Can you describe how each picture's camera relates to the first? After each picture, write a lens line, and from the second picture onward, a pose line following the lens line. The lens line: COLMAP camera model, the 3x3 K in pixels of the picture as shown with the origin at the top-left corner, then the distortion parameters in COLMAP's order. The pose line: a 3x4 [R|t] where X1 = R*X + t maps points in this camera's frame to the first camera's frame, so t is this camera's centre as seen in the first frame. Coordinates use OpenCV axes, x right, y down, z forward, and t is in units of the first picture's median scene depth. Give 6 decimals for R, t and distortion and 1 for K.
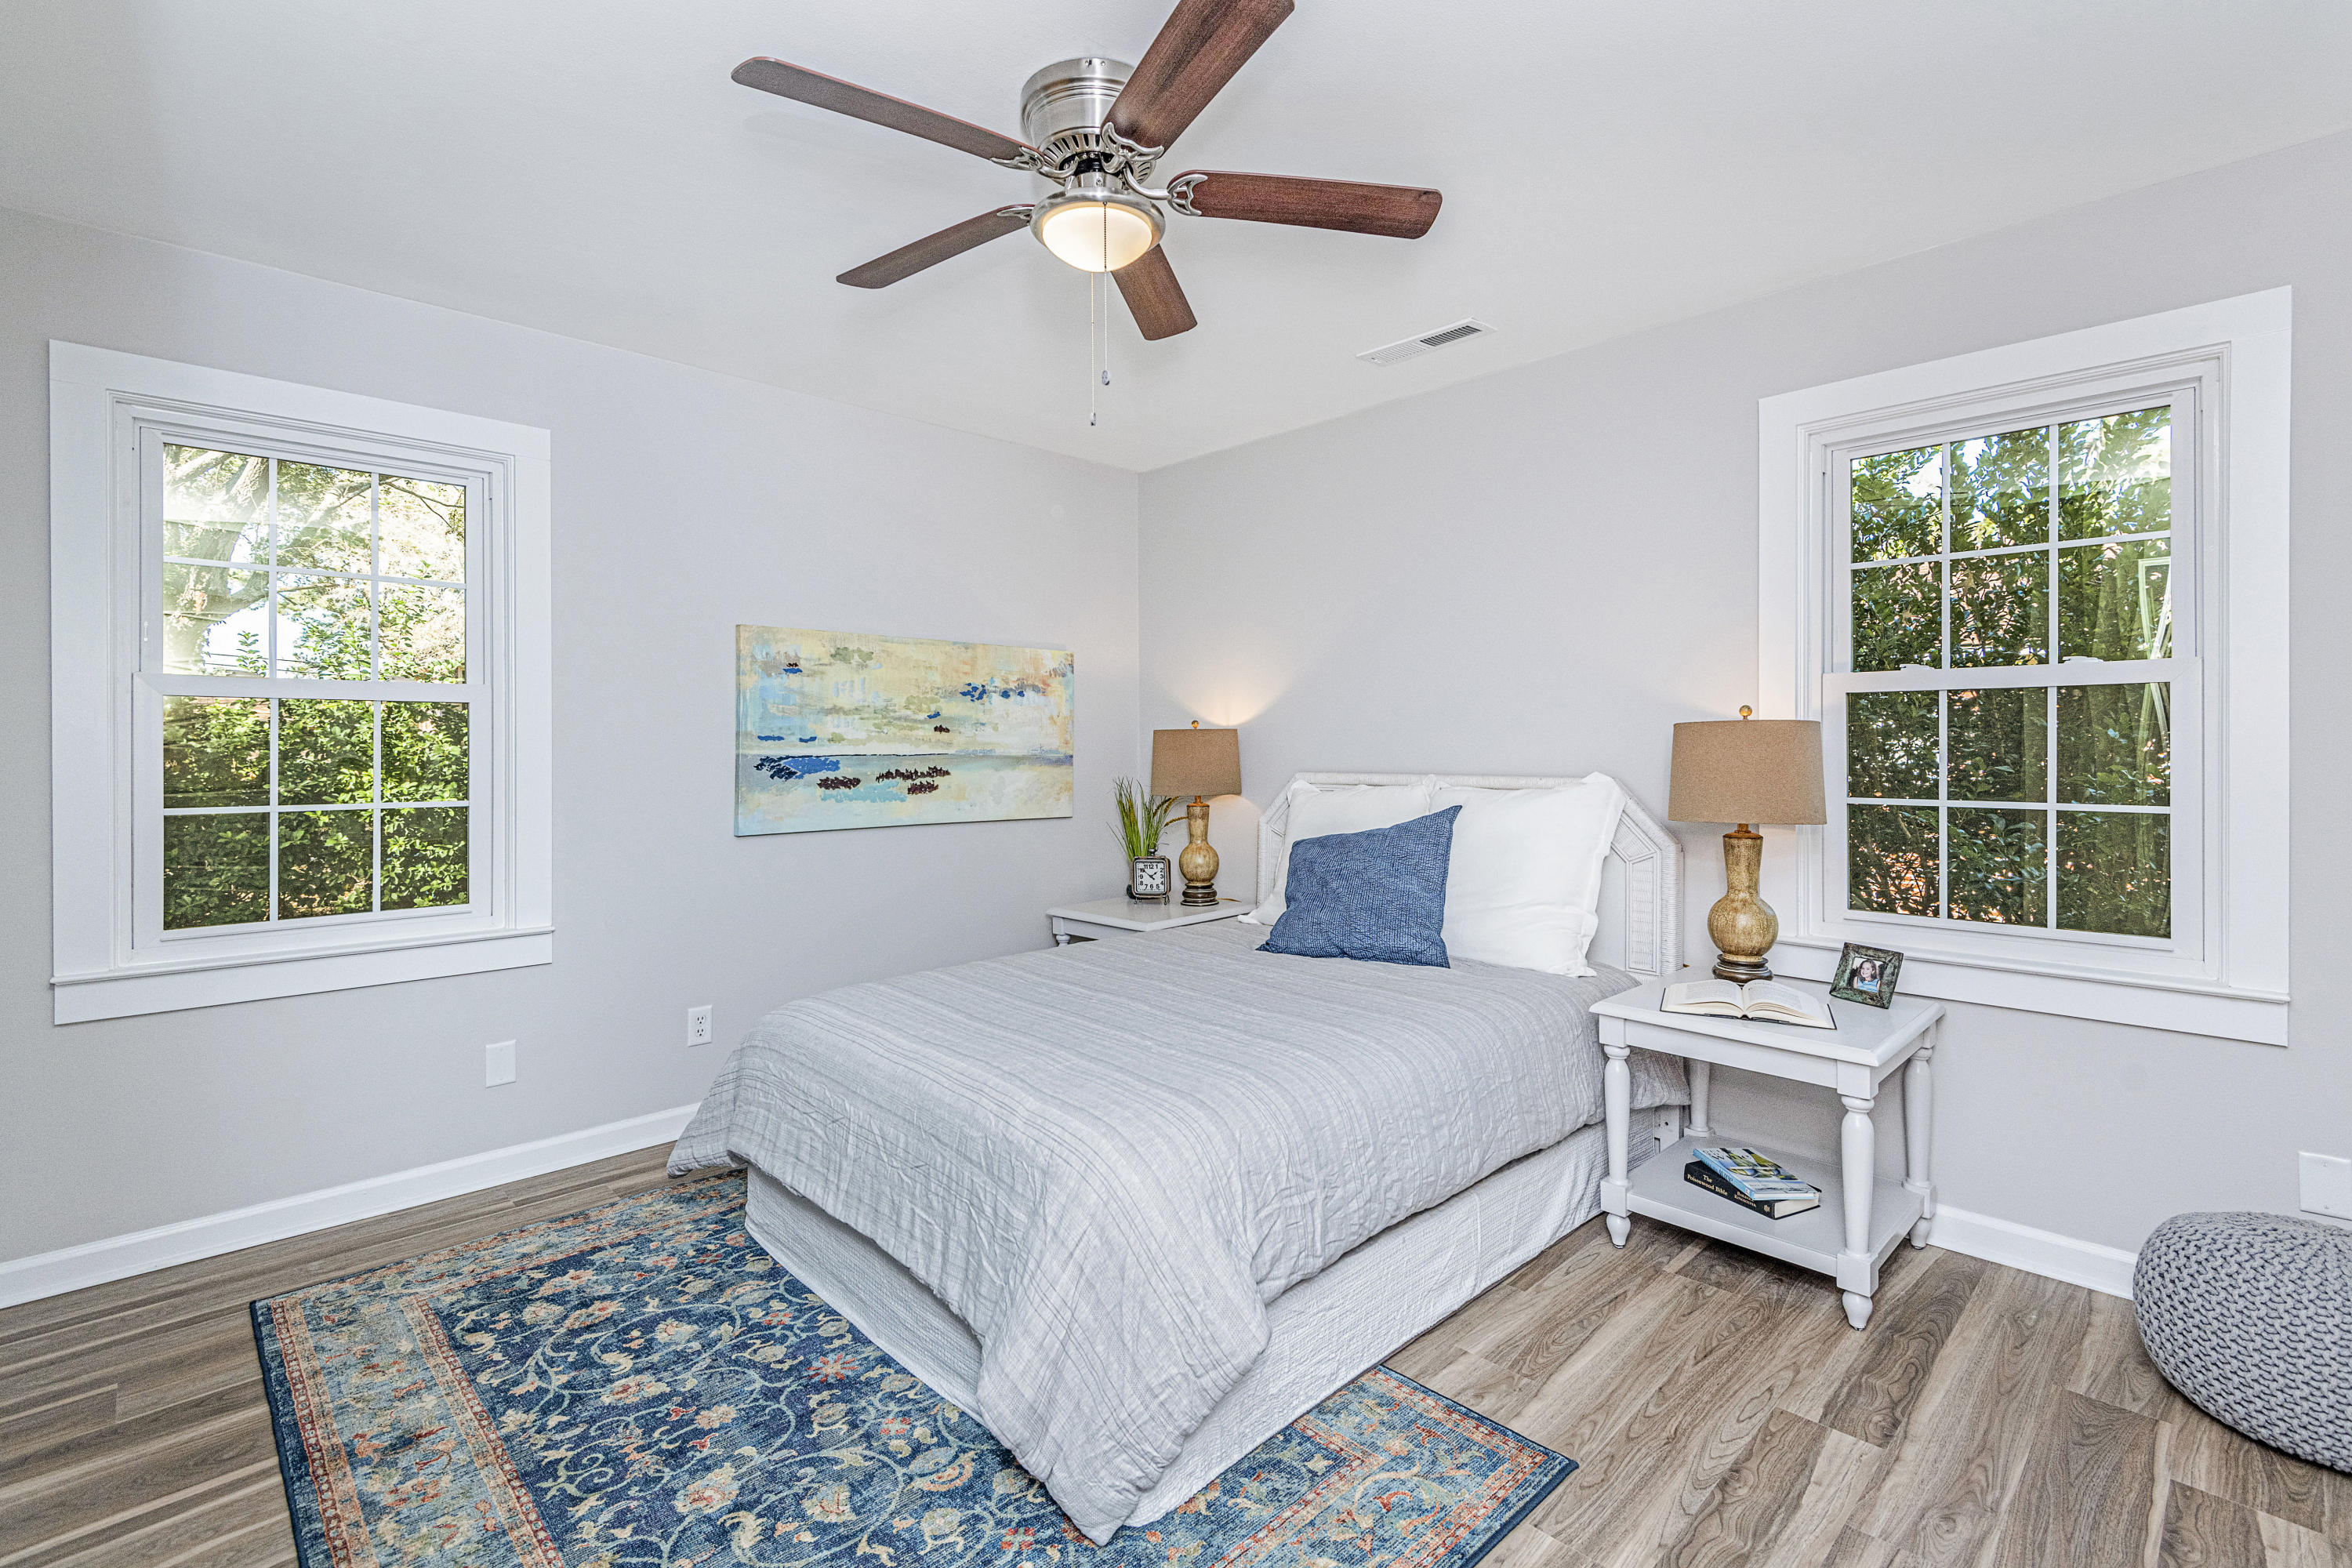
lens RADIAL K [[1095.0, 0, 1180.7], [0, 1095.0, 740.3], [0, 0, 1]] dist [0.013271, -0.009883]
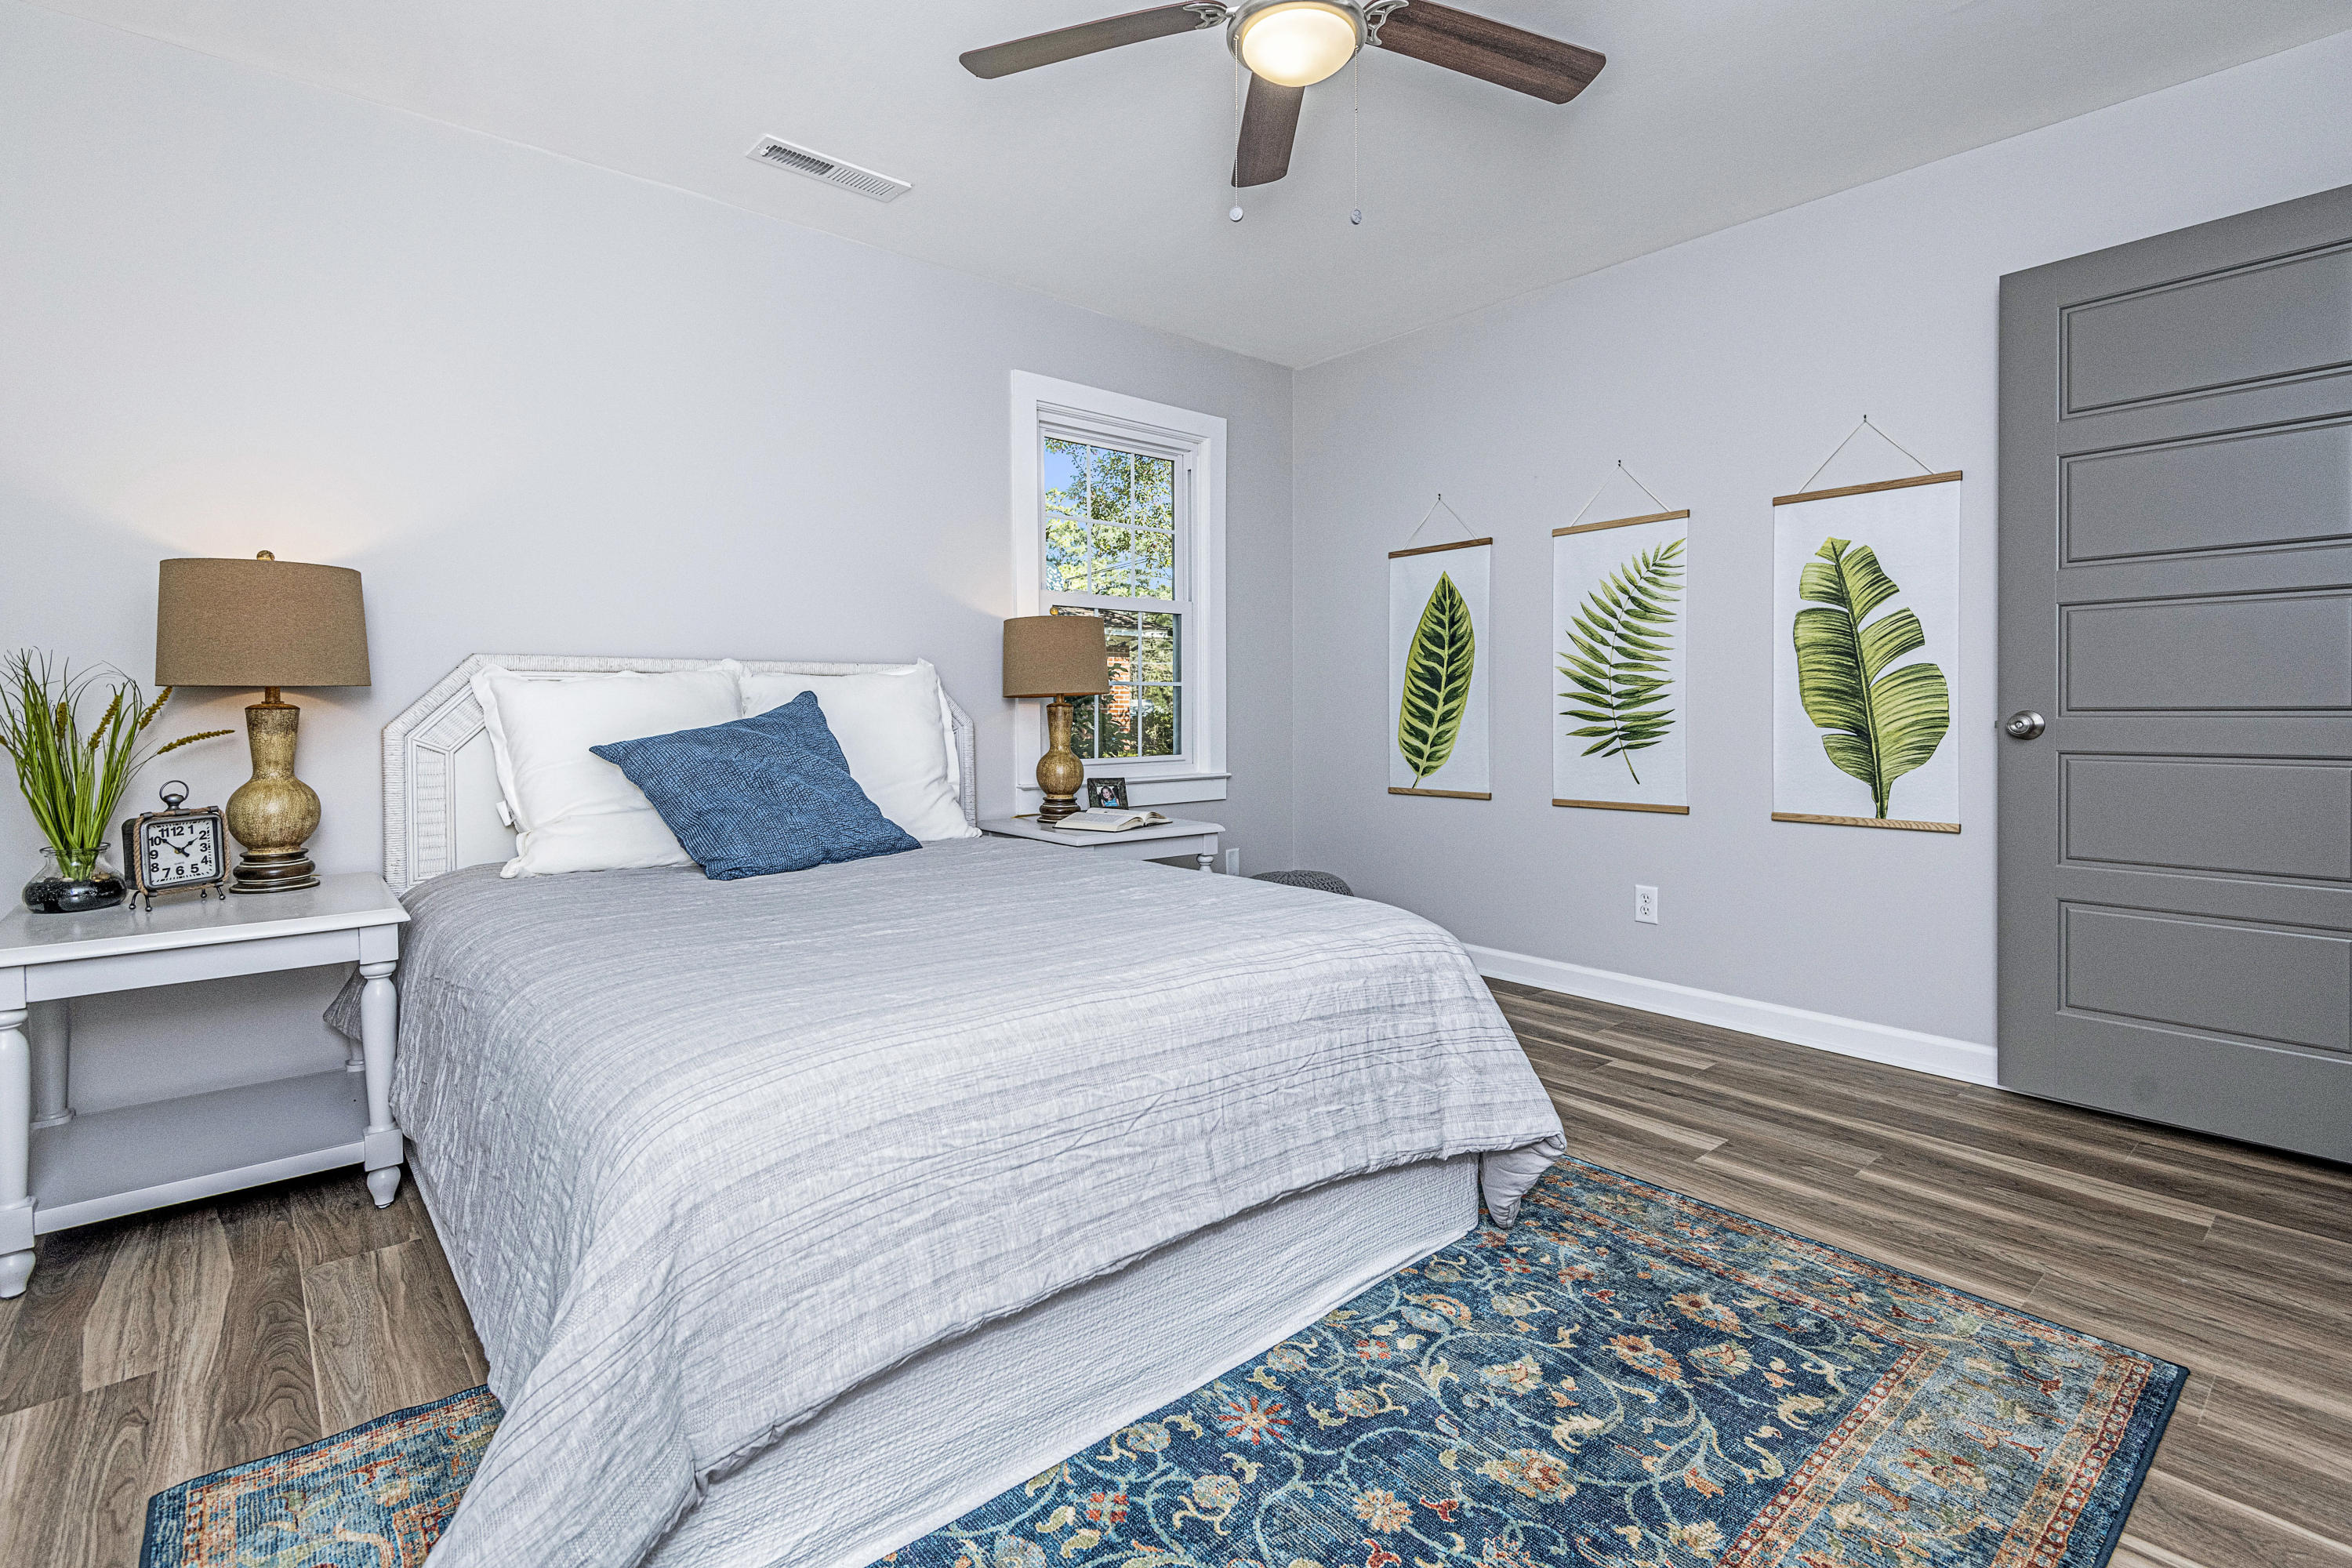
lens RADIAL K [[1095.0, 0, 1183.9], [0, 1095.0, 716.4], [0, 0, 1]] dist [0.013271, -0.009883]
pose [[0.046011, -0.006365, 0.998921, -1.005428], [0.001859, 0.999979, 0.006286, 0.117097], [-0.998939, 0.001568, 0.046022, 1.001475]]
